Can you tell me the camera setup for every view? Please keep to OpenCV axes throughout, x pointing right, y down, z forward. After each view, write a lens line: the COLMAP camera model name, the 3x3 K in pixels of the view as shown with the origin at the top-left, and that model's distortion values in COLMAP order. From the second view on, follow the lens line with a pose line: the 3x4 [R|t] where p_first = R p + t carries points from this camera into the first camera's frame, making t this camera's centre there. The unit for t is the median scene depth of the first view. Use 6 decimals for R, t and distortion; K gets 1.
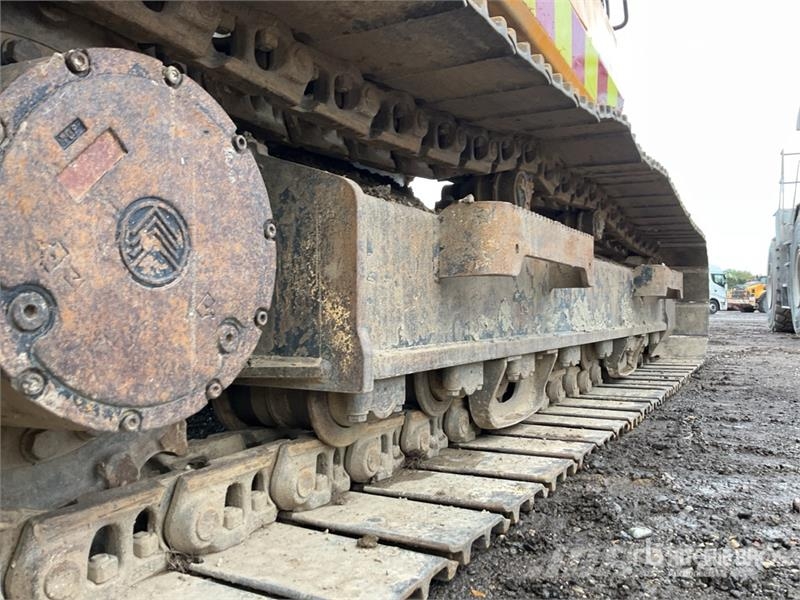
lens RADIAL K [[663.8, 0, 400.4], [0, 663.8, 296.6], [0, 0, 1]] dist [-0.003349, -0.005243]
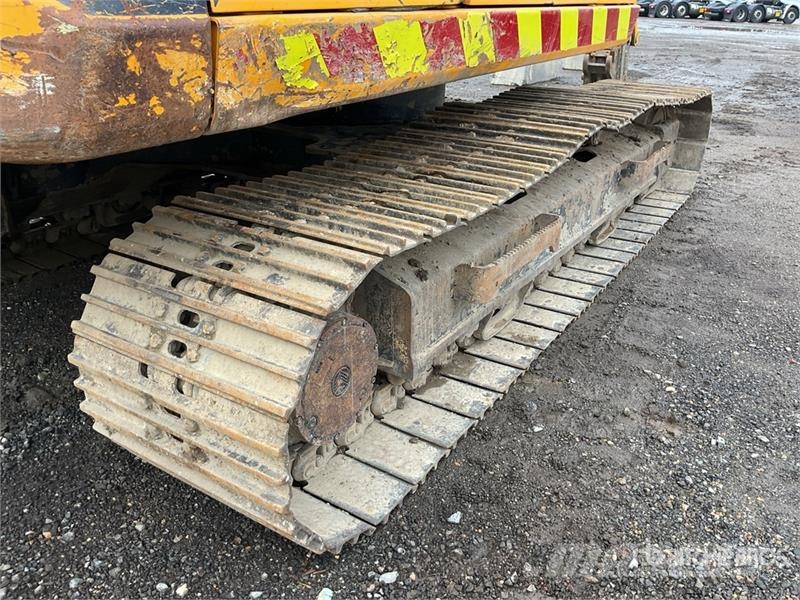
lens RADIAL K [[660.5, 0, 399.3], [0, 660.5, 300.1], [0, 0, 1]] dist [0.089118, -0.164481]
pose [[0.997917, 0.032053, -0.055991, 0.015011], [-0.004978, 0.903520, 0.428518, -1.038895], [0.064324, -0.427346, 0.901797, -0.892453]]
